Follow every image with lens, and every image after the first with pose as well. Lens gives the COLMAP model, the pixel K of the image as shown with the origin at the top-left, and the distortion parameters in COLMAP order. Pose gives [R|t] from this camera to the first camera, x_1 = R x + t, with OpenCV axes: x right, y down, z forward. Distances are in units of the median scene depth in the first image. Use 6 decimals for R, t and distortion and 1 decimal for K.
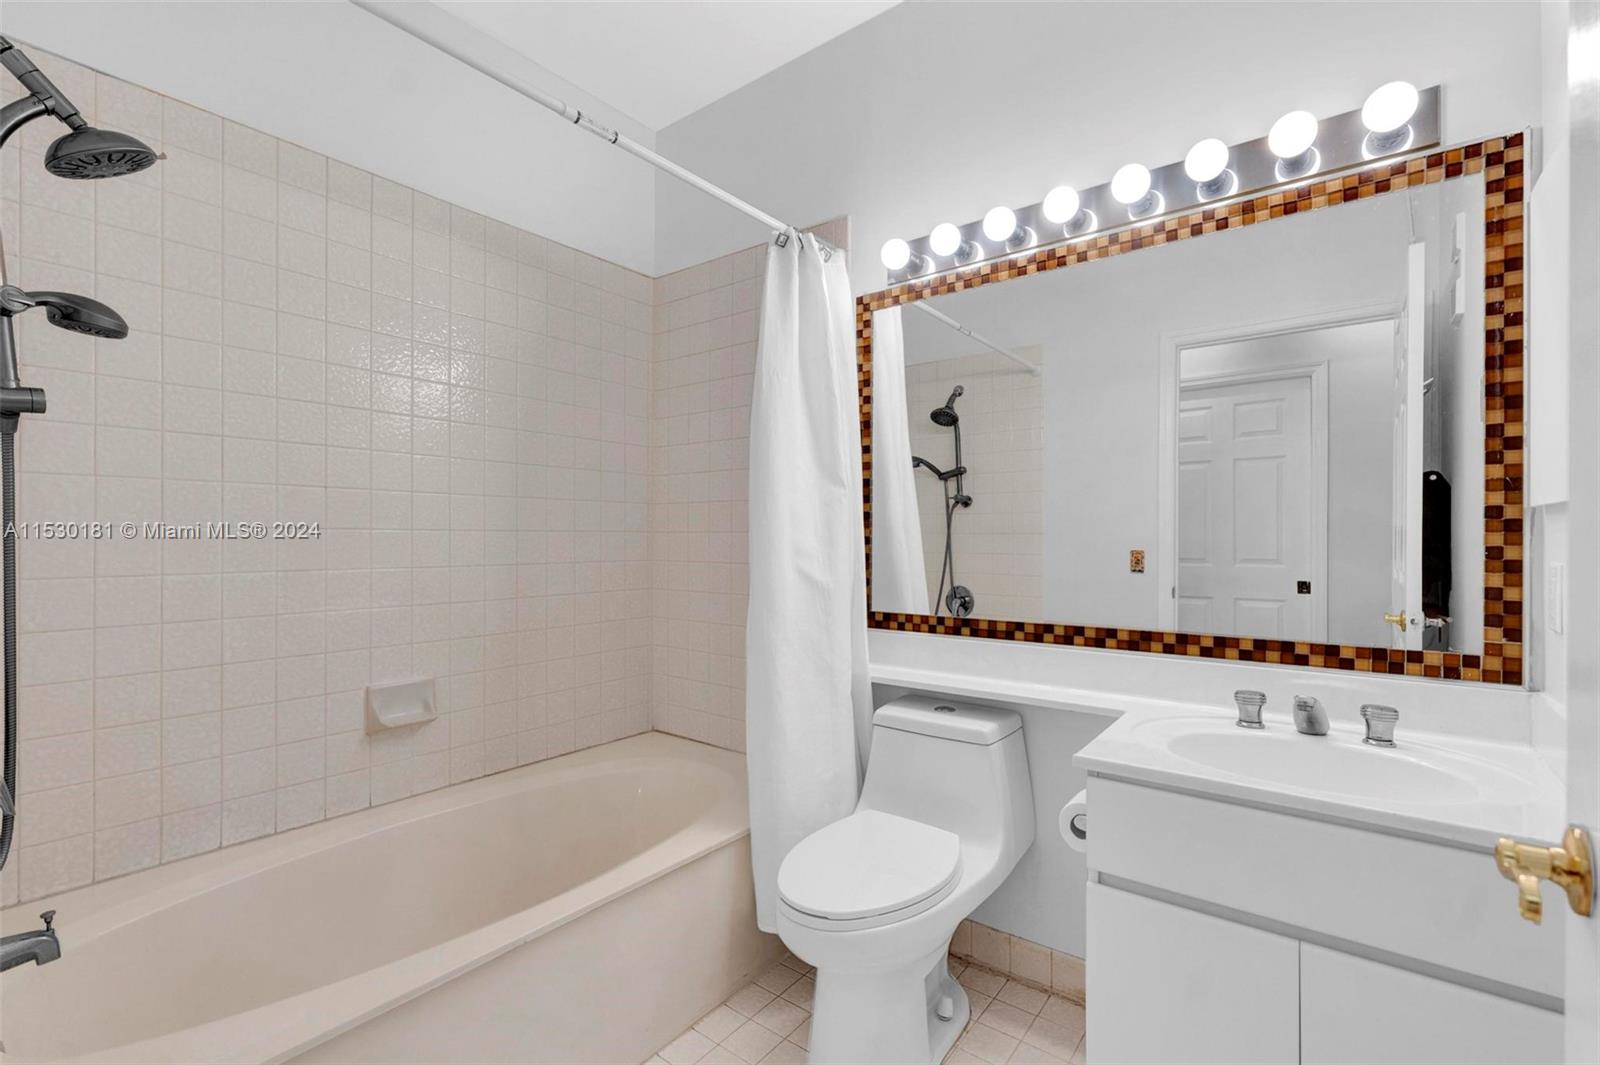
lens RADIAL K [[652.4, 0, 802.7], [0, 652.4, 531.6], [0, 0, 1]] dist [-0.000935, -0.000092]
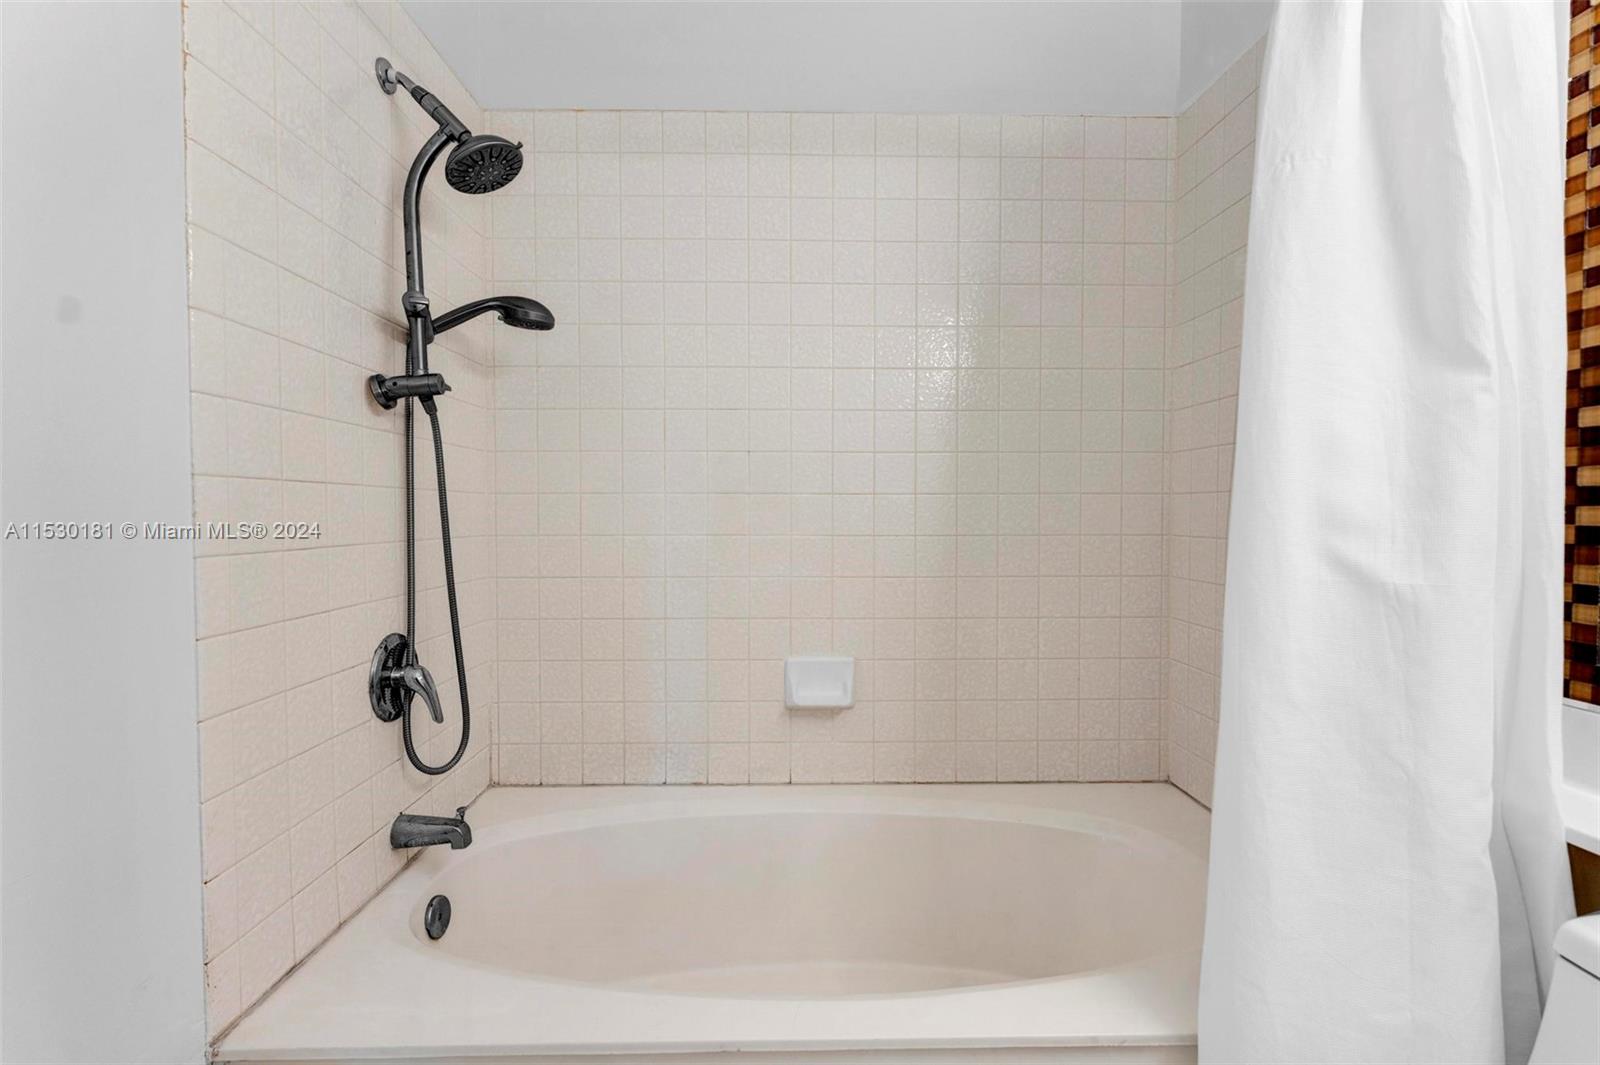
lens RADIAL K [[700.6, 0, 797.3], [0, 700.6, 531.2], [0, 0, 1]] dist [-0.002588, -0.000843]
pose [[0.641364, 0.018829, -0.767005, 0.131583], [0.009442, 0.999429, 0.032430, 0.018904], [0.767178, -0.028041, 0.640820, 0.368755]]
